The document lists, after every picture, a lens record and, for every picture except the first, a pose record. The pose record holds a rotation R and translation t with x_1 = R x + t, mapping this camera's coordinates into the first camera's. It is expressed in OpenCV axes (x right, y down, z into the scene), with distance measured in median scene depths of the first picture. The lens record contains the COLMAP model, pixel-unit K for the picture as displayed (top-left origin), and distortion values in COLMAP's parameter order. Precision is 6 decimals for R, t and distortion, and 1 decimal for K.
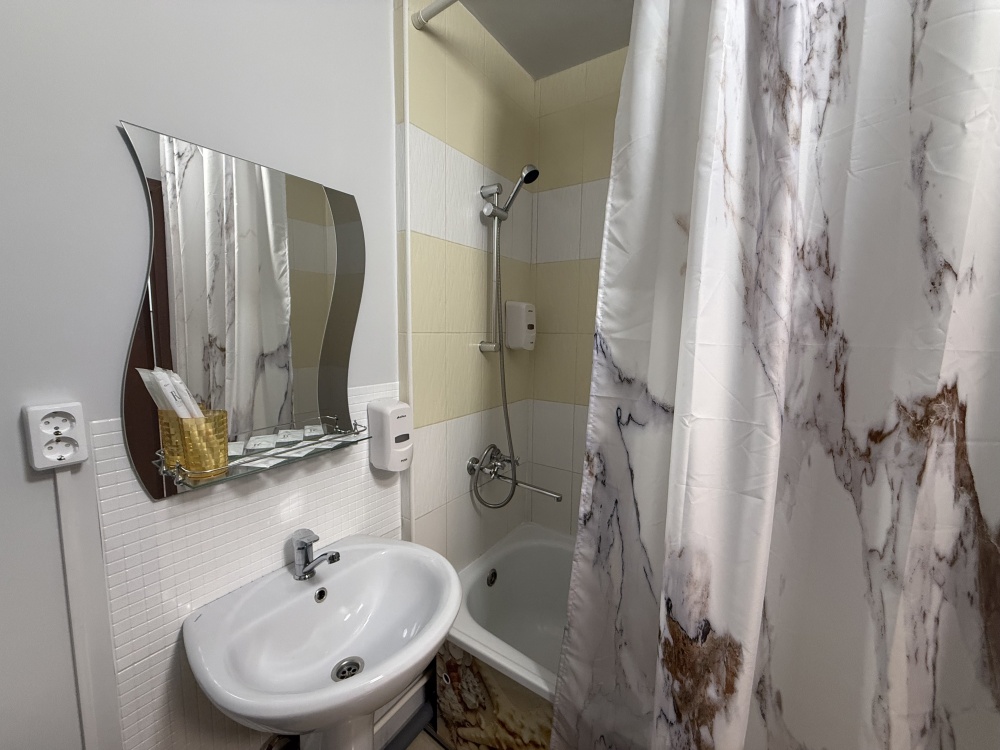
lens RADIAL K [[403.2, 0, 493.5], [0, 403.2, 375.8], [0, 0, 1]] dist [-0.001031, 0.000486]
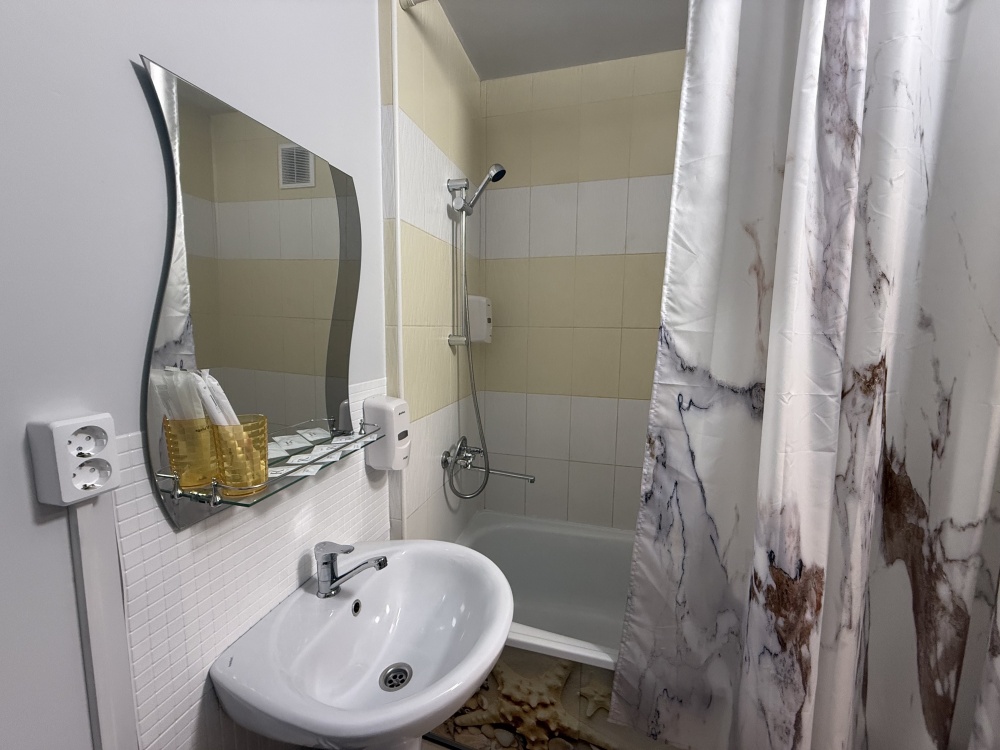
lens RADIAL K [[403.2, 0, 486.7], [0, 403.2, 377.1], [0, 0, 1]] dist [-0.001031, 0.000486]
pose [[0.948888, -0.043416, 0.312613, -0.508576], [0.039814, 0.999047, 0.017898, 0.010403], [-0.313092, -0.004537, 0.949712, 0.033302]]
